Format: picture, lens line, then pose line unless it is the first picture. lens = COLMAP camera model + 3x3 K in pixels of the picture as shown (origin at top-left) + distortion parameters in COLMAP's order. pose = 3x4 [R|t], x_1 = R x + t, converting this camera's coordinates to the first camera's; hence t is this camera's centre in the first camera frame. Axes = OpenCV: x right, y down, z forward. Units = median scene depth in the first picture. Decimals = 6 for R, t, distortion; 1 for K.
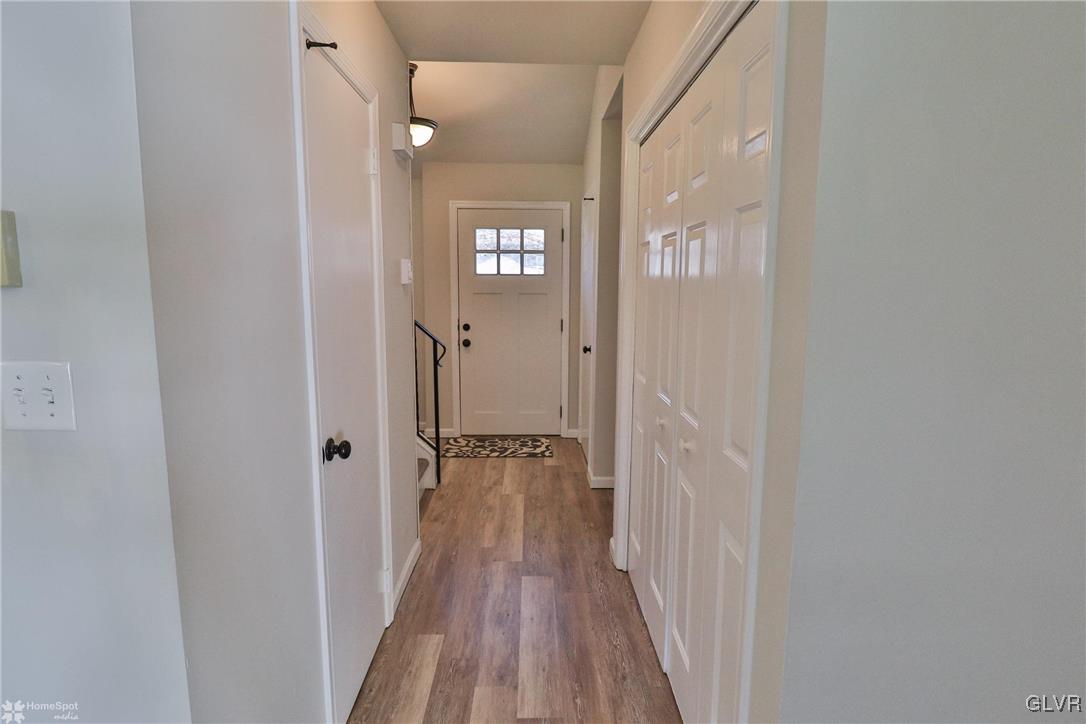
lens RADIAL K [[566.3, 0, 545.9], [0, 566.3, 358.5], [0, 0, 1]] dist [0.004165, -0.005811]
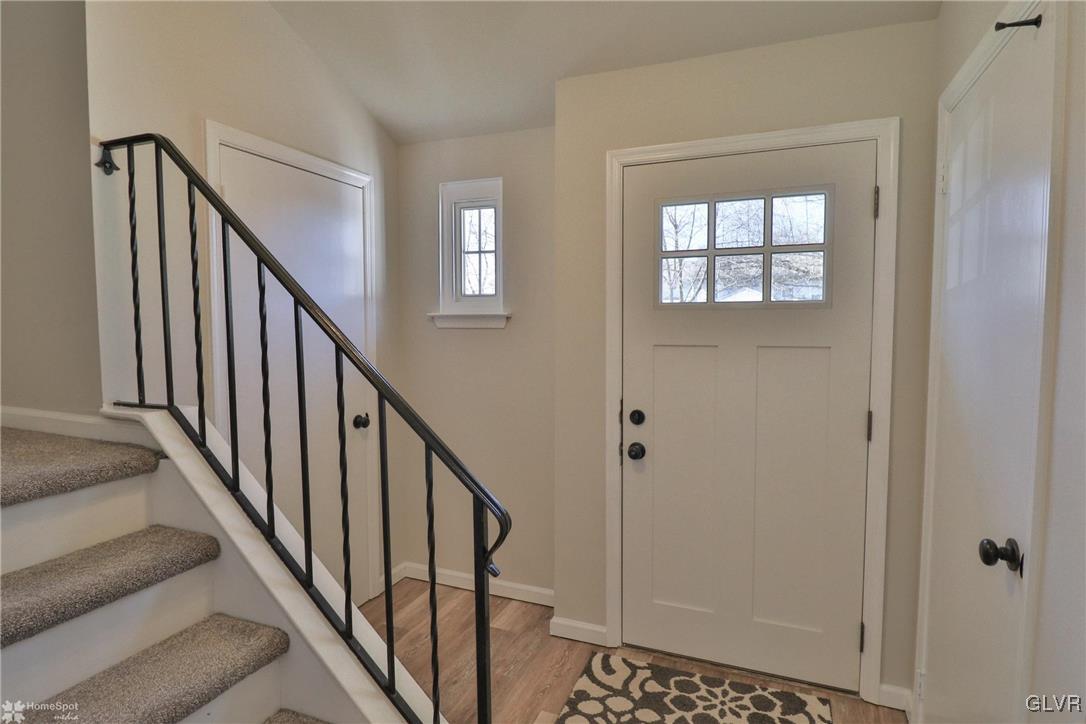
lens RADIAL K [[566.3, 0, 554.7], [0, 566.3, 363.7], [0, 0, 1]] dist [0.004165, -0.005811]
pose [[0.915423, 0.016548, -0.402153, -0.015446], [-0.039752, 0.997986, -0.049424, -0.074065], [0.400525, 0.061230, 0.914238, 0.545579]]
